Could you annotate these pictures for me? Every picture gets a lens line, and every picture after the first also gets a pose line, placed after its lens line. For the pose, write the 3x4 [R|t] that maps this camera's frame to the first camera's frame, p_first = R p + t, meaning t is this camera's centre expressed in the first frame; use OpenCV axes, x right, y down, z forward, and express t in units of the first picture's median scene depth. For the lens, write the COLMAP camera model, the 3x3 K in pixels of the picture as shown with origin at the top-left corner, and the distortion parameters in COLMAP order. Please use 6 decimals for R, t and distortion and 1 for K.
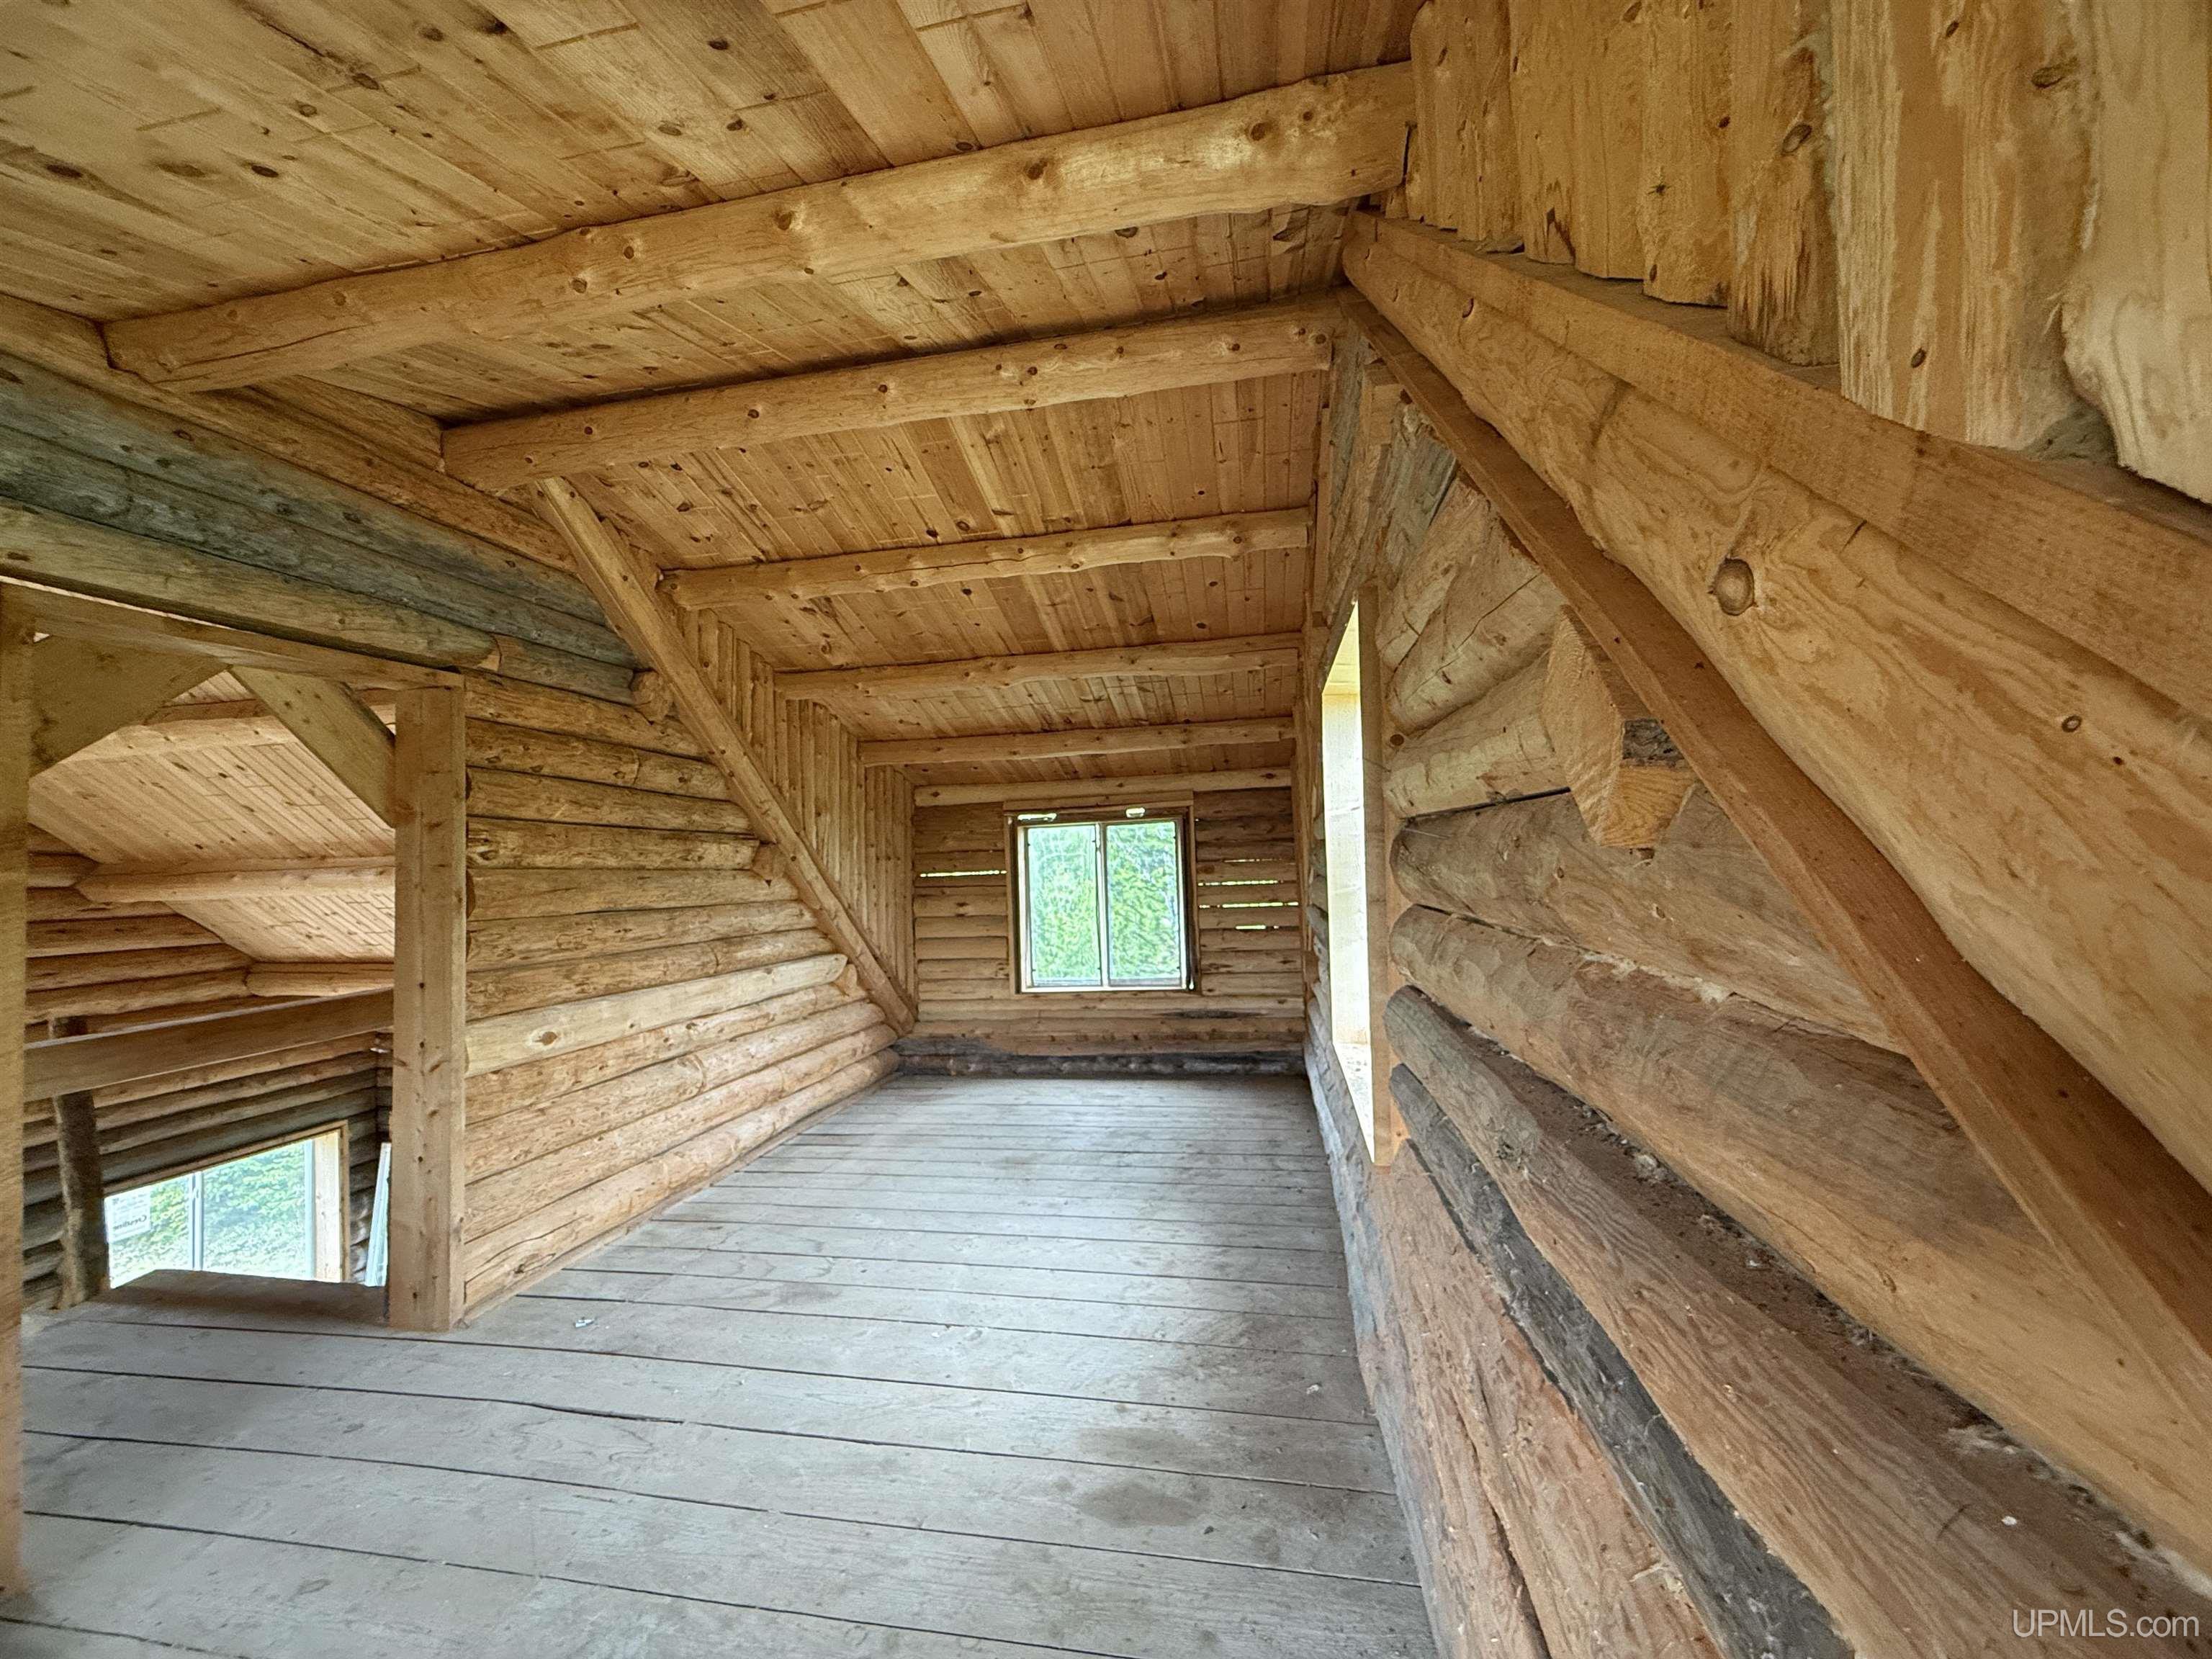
lens RADIAL K [[878.8, 0, 1100.1], [0, 878.8, 828.3], [0, 0, 1]] dist [-0.001117, 0.000326]
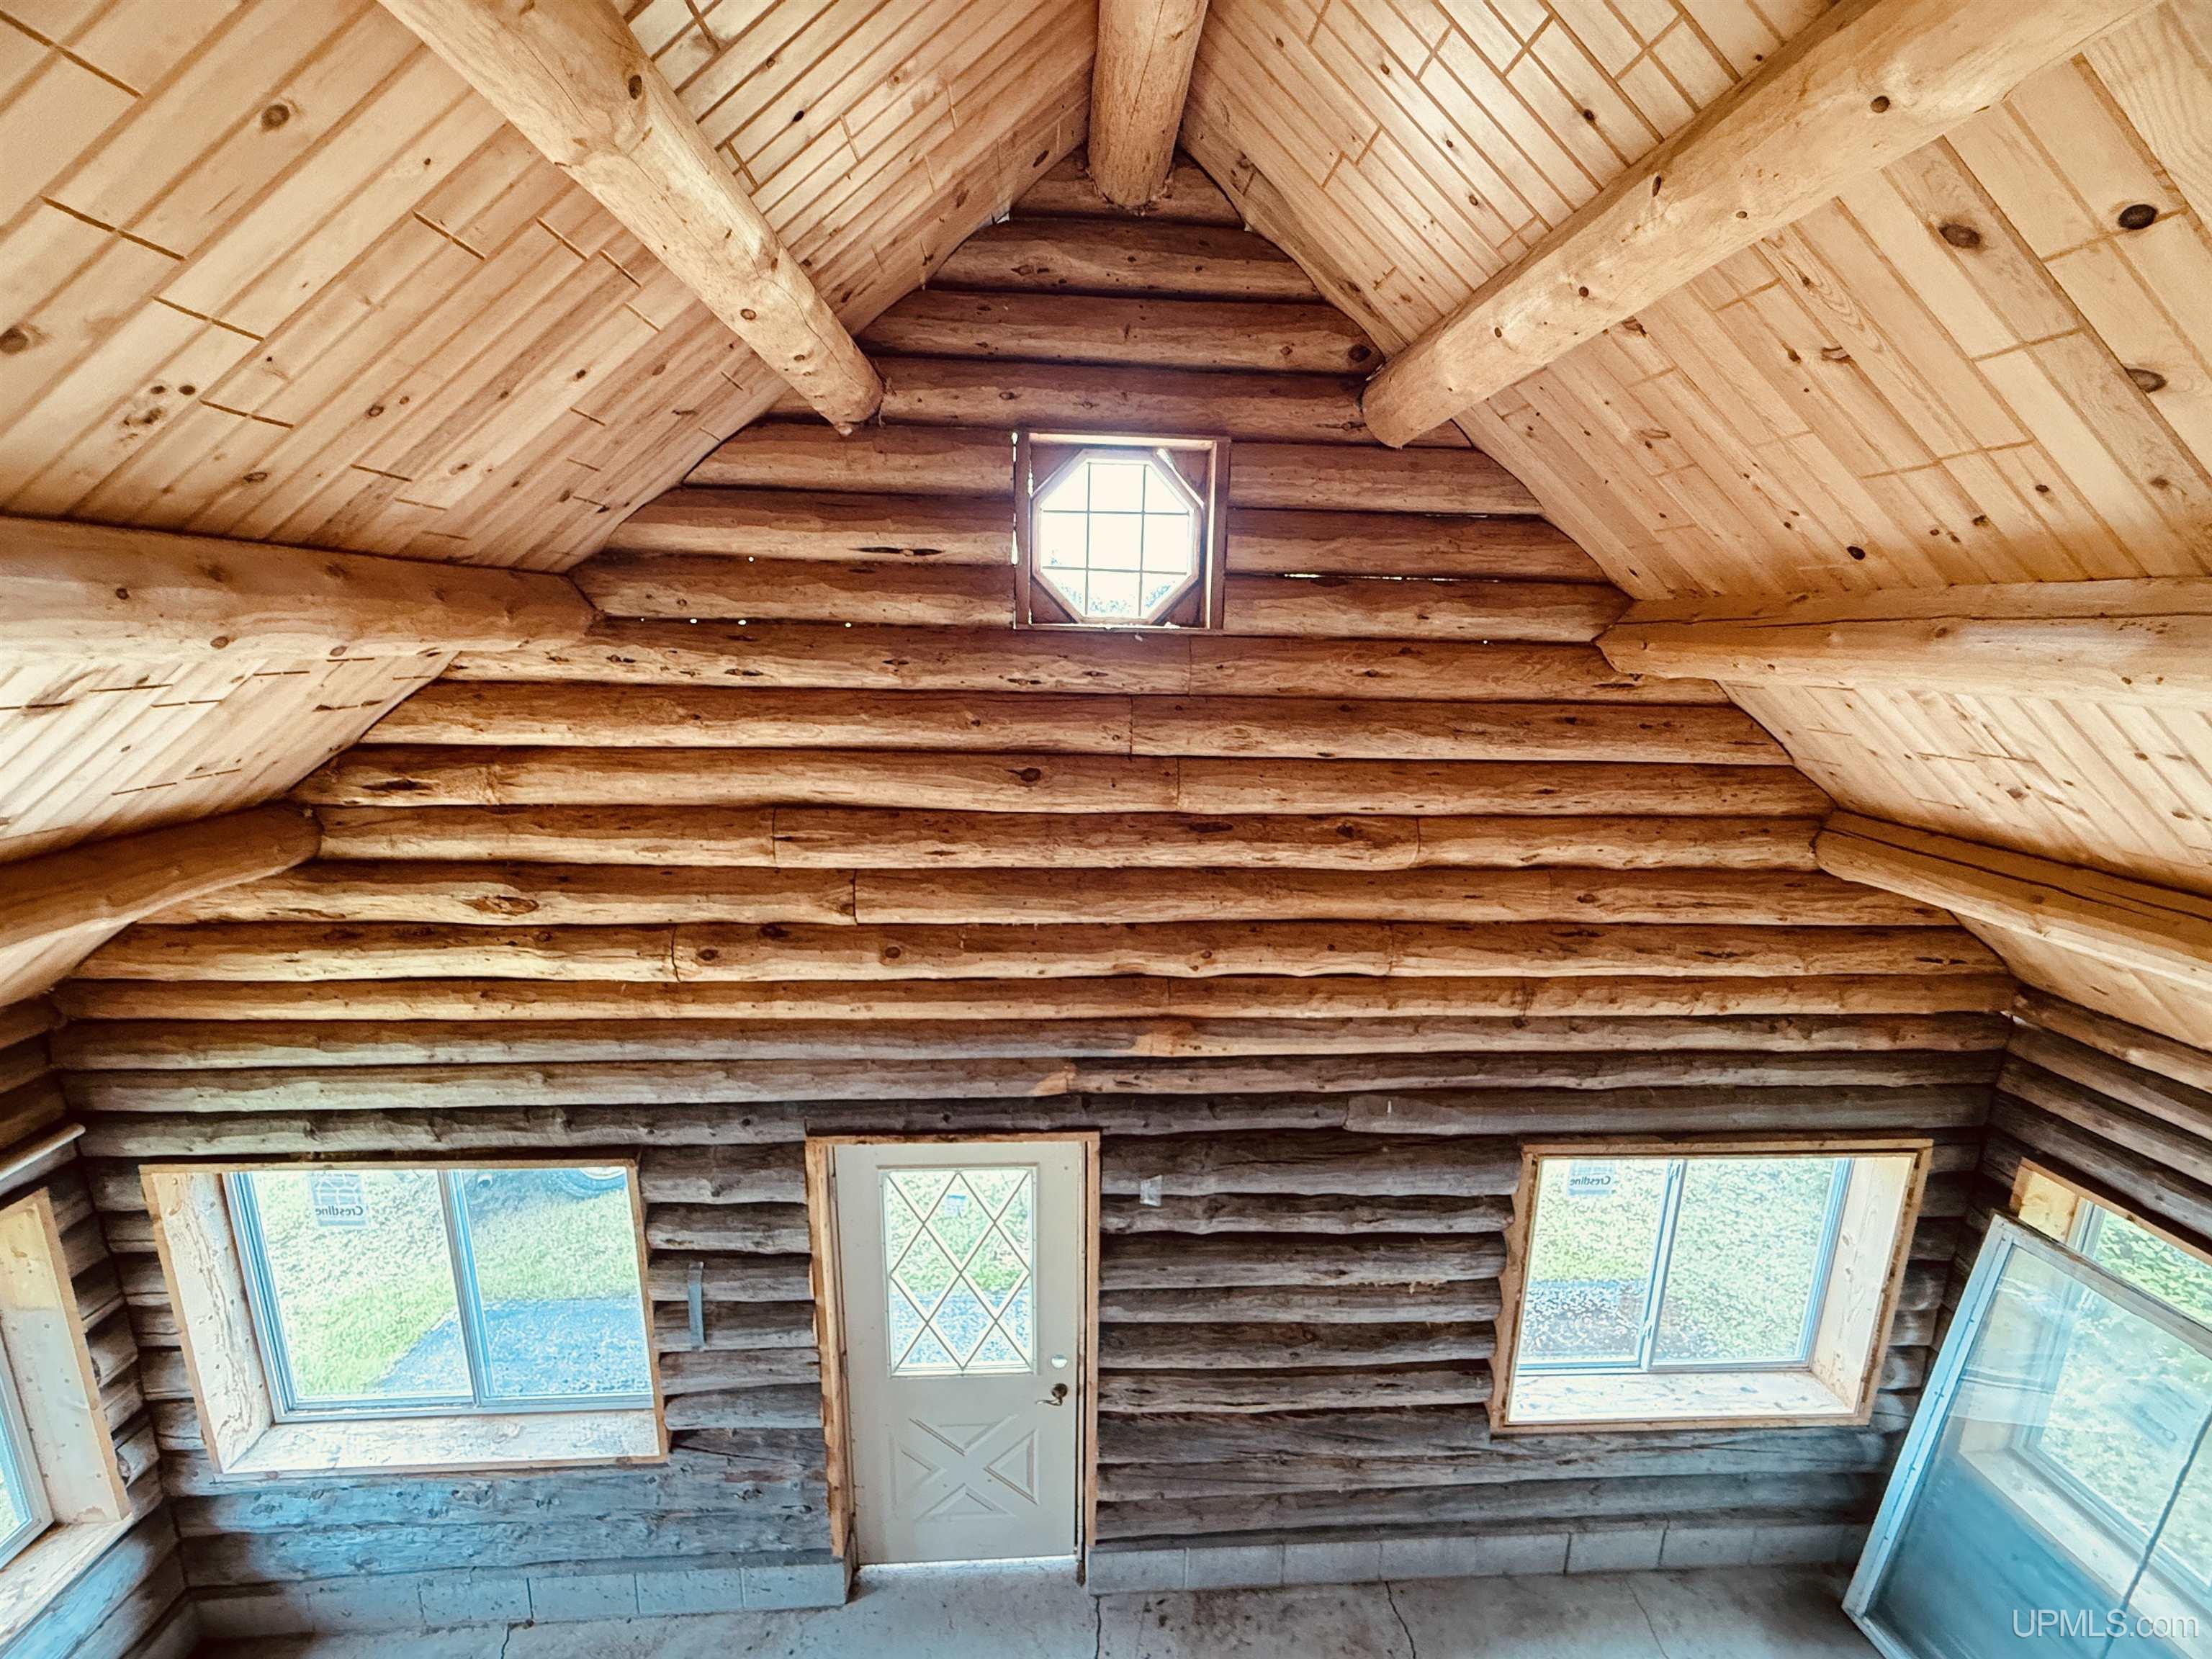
lens RADIAL K [[878.8, 0, 1100.1], [0, 878.8, 828.3], [0, 0, 1]] dist [-0.001117, 0.000326]
pose [[0.234515, 0.240314, -0.941940, -0.549978], [0.013368, 0.968073, 0.250310, 0.029521], [0.972021, -0.071293, 0.223815, 0.447654]]
